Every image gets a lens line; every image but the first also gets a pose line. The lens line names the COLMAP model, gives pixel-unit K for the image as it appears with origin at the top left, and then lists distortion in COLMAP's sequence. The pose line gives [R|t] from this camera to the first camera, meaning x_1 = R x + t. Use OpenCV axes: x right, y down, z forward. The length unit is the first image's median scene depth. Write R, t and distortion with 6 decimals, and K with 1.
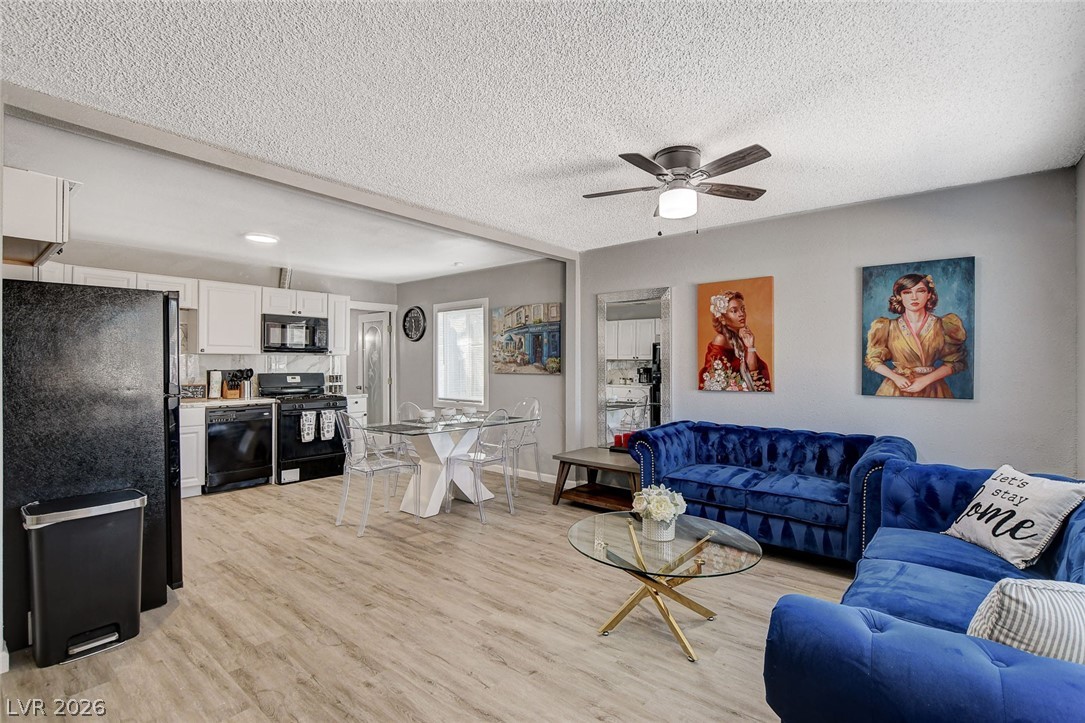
lens RADIAL K [[500.5, 0, 538.8], [0, 500.5, 362.9], [0, 0, 1]] dist [-0.016373, 0.000670]
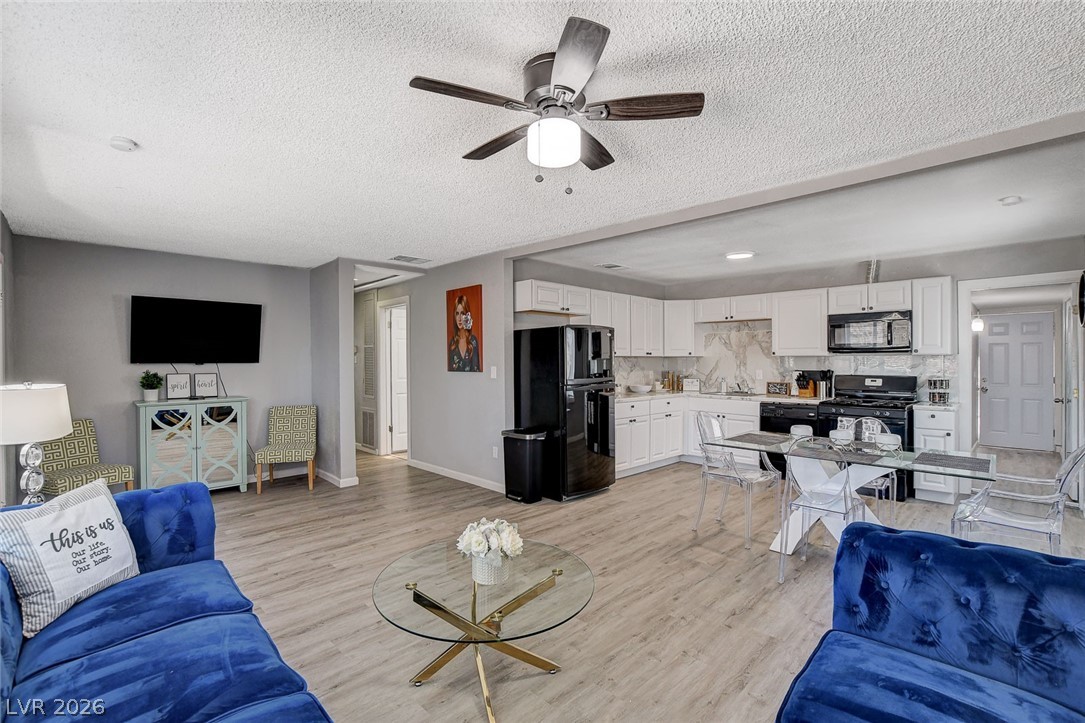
lens RADIAL K [[490.0, 0, 540.7], [0, 490.0, 363.3], [0, 0, 1]] dist [-0.004094, -0.000119]
pose [[-0.096511, 0.009255, -0.995289, 0.631686], [0.005983, 0.999944, 0.008719, -0.018160], [0.995314, -0.005113, -0.096561, 0.684182]]
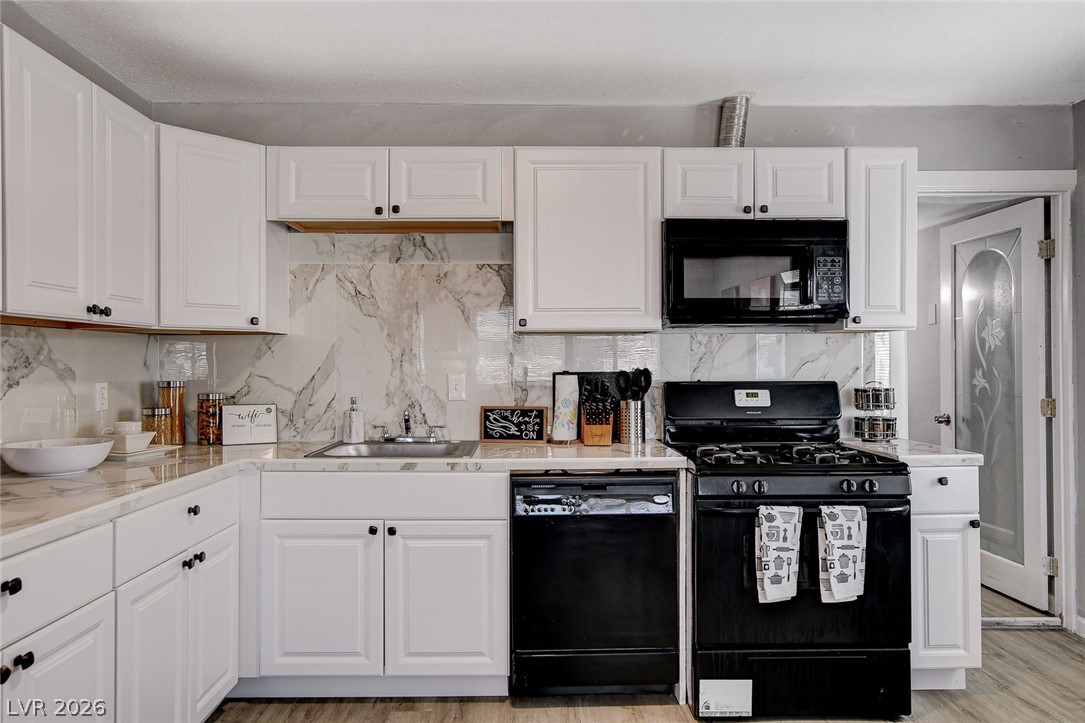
lens RADIAL K [[711.2, 0, 538.9], [0, 711.2, 362.3], [0, 0, 1]] dist [0.001501, 0.002193]
pose [[0.658808, -0.004344, -0.752299, -0.290720], [0.006676, 0.999978, 0.000073, 0.007673], [0.752281, -0.005071, 0.658822, 0.767720]]
